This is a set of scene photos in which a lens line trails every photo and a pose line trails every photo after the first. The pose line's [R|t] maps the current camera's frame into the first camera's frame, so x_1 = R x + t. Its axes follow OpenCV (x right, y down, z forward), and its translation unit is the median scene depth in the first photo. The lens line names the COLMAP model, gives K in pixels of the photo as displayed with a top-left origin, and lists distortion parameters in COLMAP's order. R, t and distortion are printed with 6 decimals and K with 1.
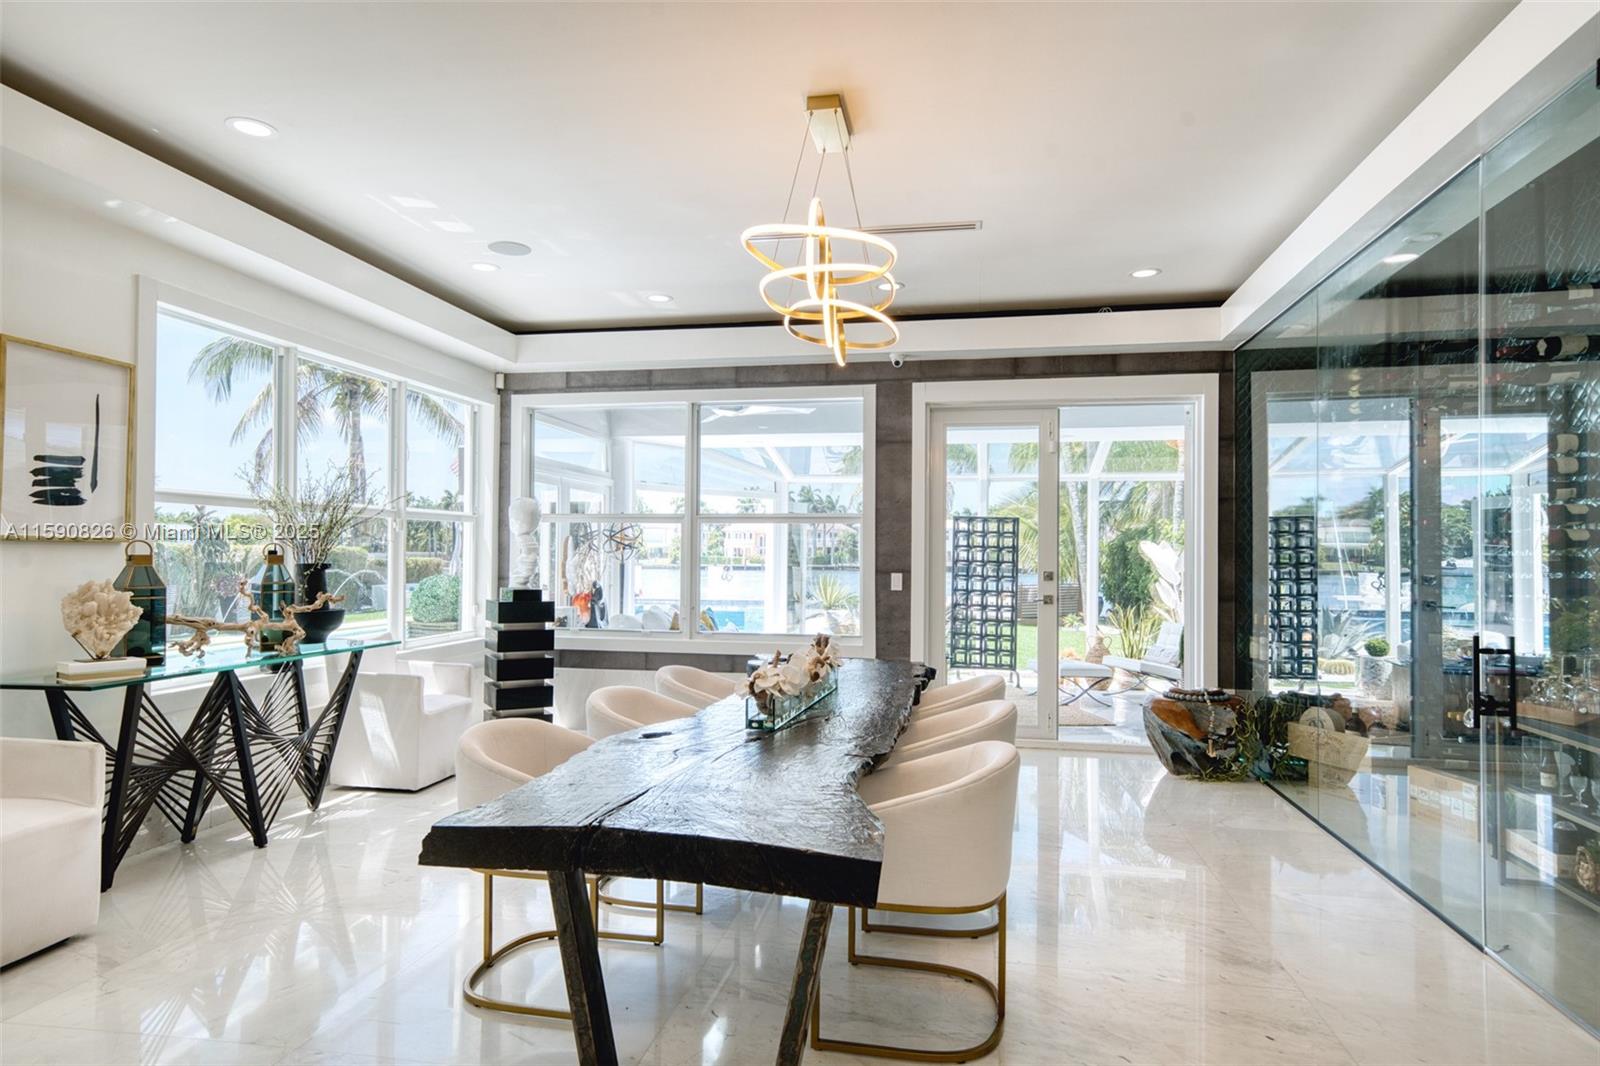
lens RADIAL K [[945.1, 0, 792.8], [0, 945.1, 541.1], [0, 0, 1]] dist [0.008985, 0.000333]
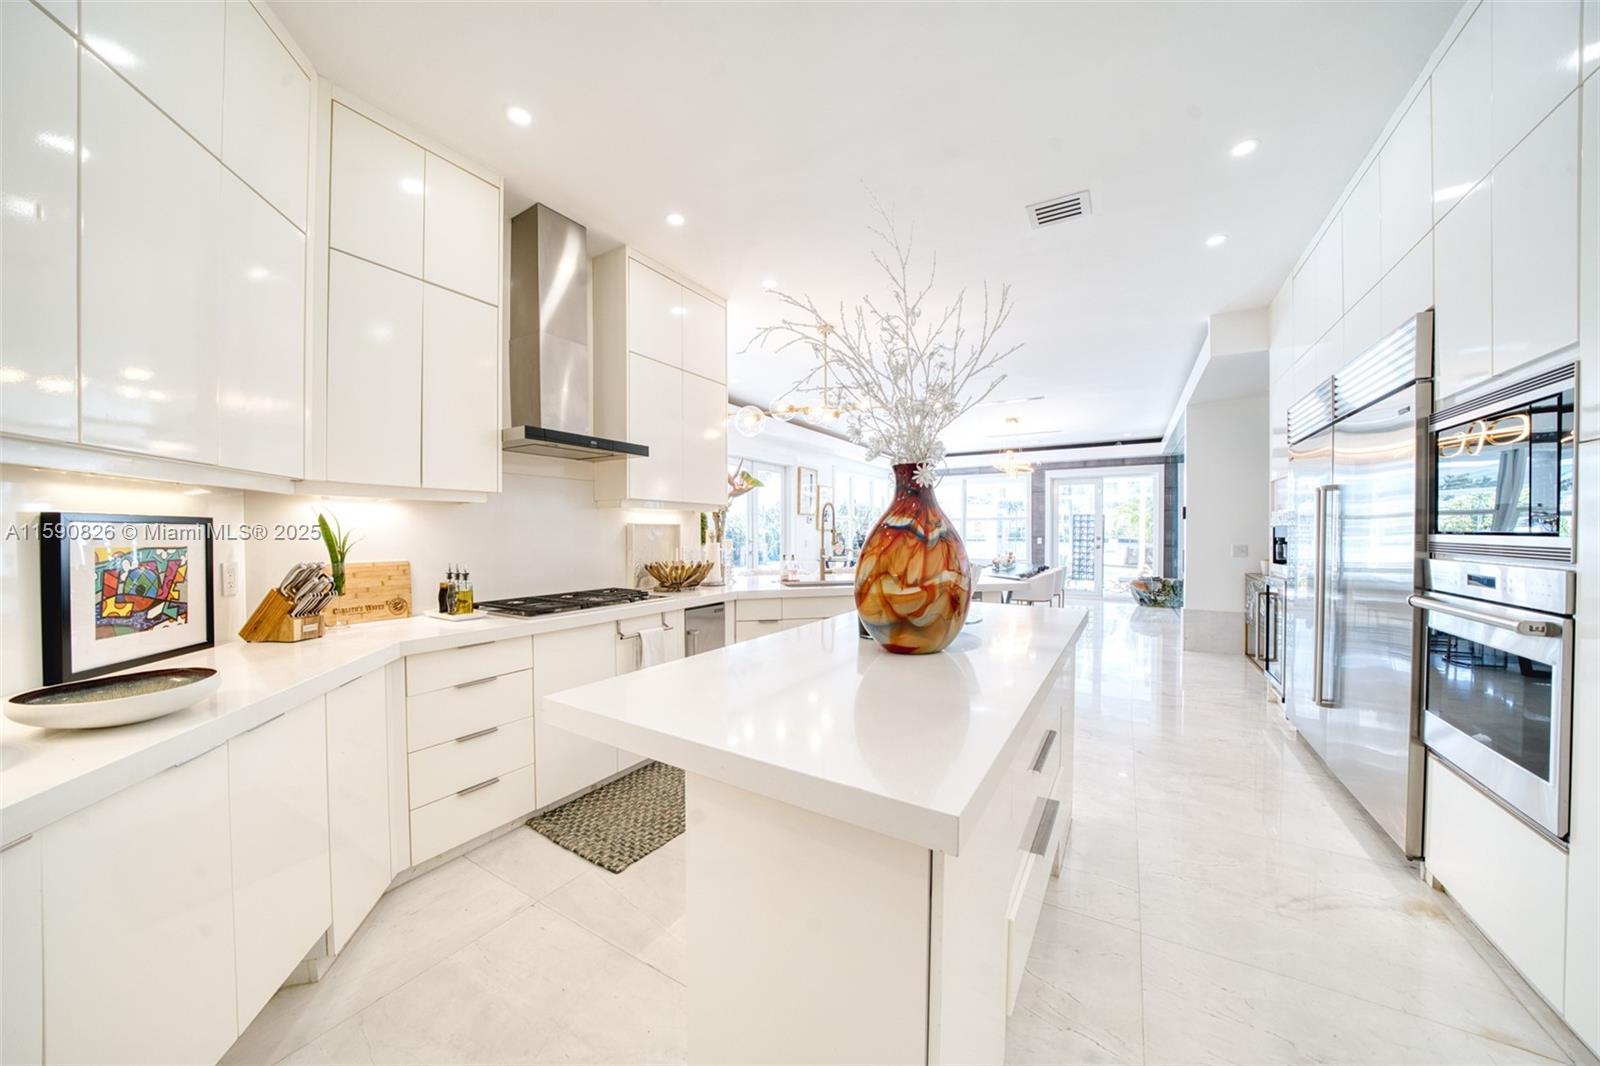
lens RADIAL K [[549.8, 0, 793.4], [0, 549.8, 531.8], [0, 0, 1]] dist [-0.021103, -0.000393]
pose [[0.938271, -0.006249, -0.345844, -0.018748], [0.010614, 0.999886, 0.010728, -0.010102], [0.345738, -0.013736, 0.938231, -0.933710]]
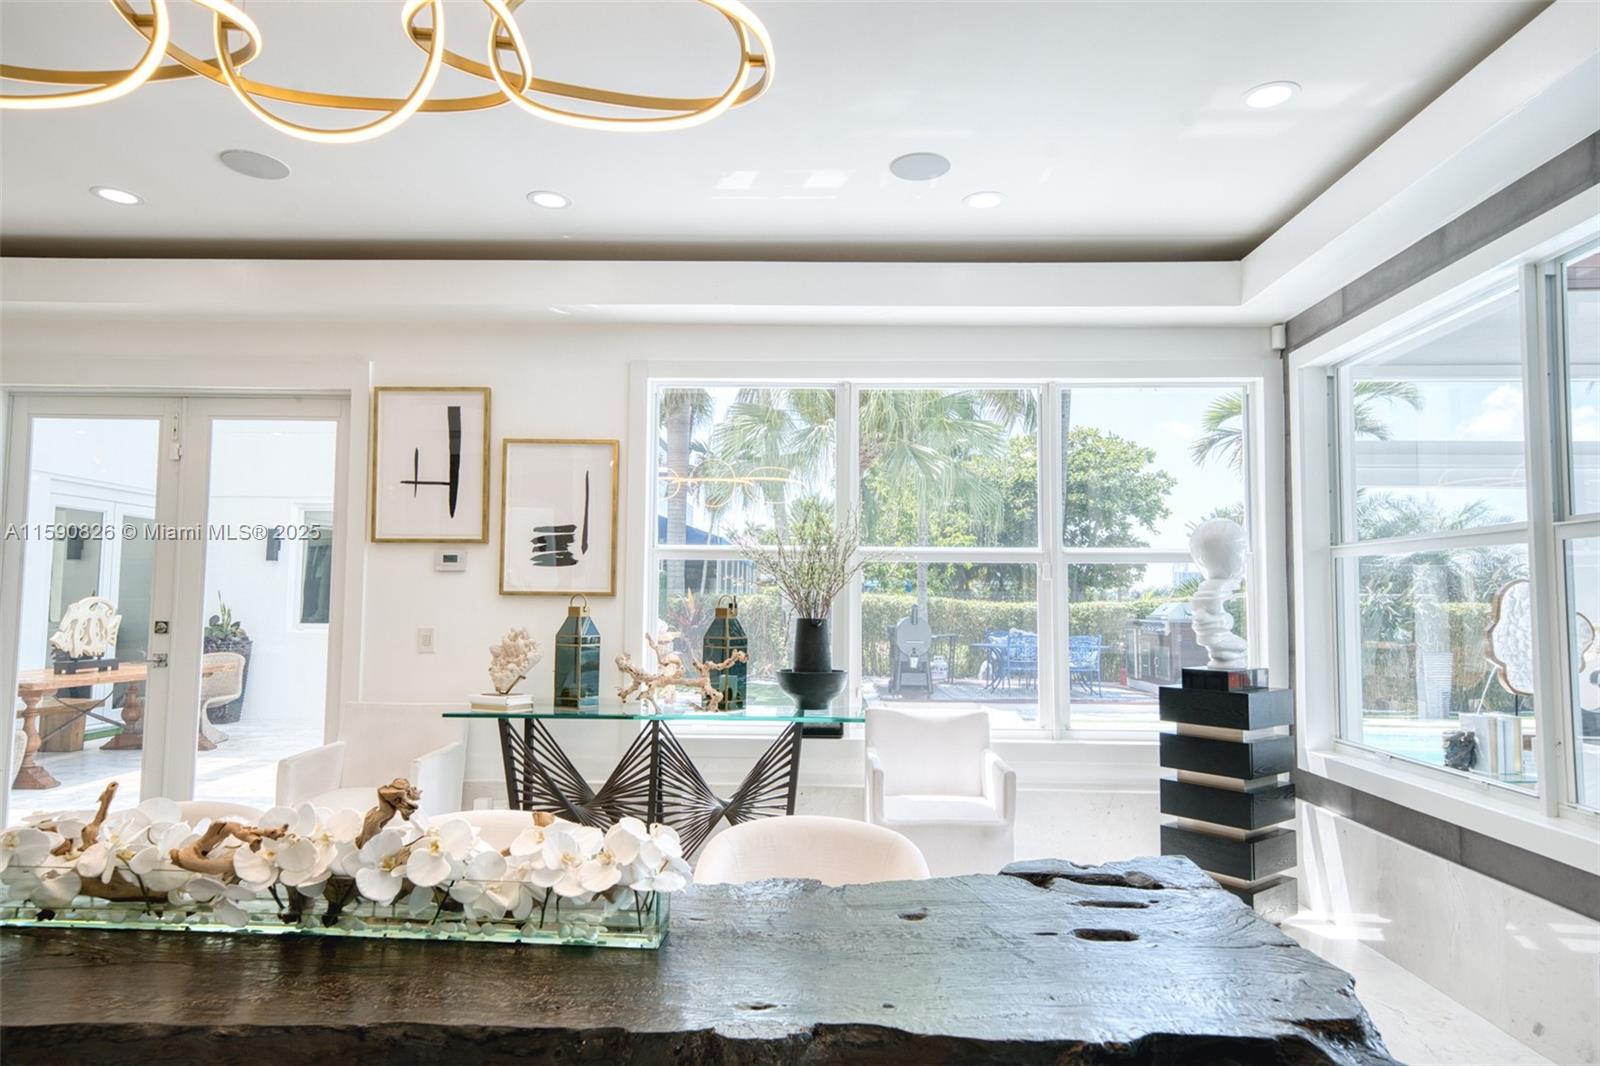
lens RADIAL K [[963.6, 0, 797.9], [0, 963.6, 537.6], [0, 0, 1]] dist [0.004448, -0.000091]
pose [[0.152787, -0.076625, -0.985284, 0.325084], [0.004173, 0.997031, -0.076891, 0.014418], [0.988250, 0.007637, 0.152653, 0.725818]]
